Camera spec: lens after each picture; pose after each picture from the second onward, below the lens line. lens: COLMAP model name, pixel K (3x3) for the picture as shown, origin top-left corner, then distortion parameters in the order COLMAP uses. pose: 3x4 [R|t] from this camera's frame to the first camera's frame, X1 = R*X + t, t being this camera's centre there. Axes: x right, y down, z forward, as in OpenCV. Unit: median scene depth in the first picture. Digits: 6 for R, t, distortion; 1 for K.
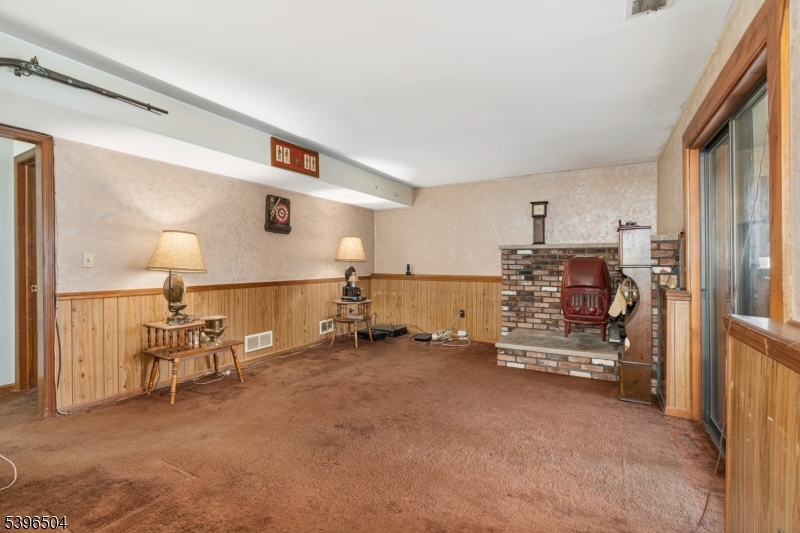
lens RADIAL K [[360.8, 0, 397.3], [0, 360.8, 263.0], [0, 0, 1]] dist [-0.004273, 0.000473]
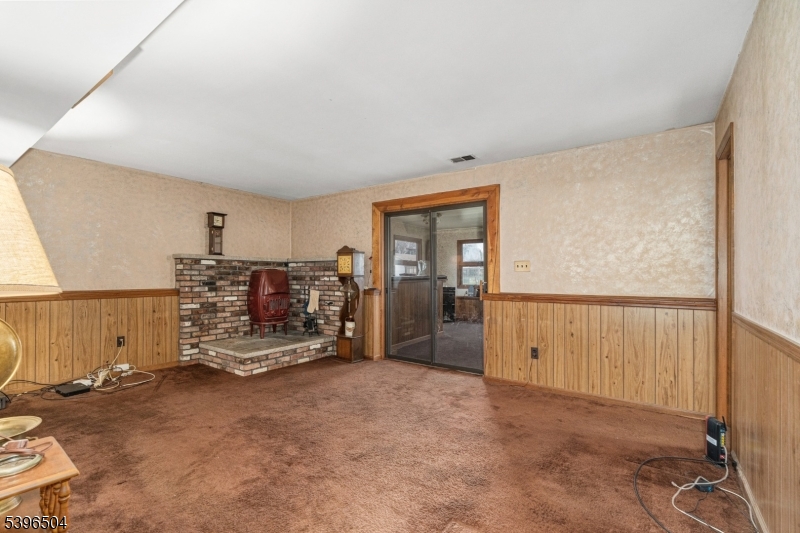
lens RADIAL K [[360.8, 0, 396.4], [0, 360.8, 272.7], [0, 0, 1]] dist [-0.004273, 0.000473]
pose [[0.121113, 0.005335, 0.992624, -0.551411], [-0.003627, 0.999981, -0.004932, 0.000335], [-0.992632, -0.003003, 0.121130, 0.388439]]
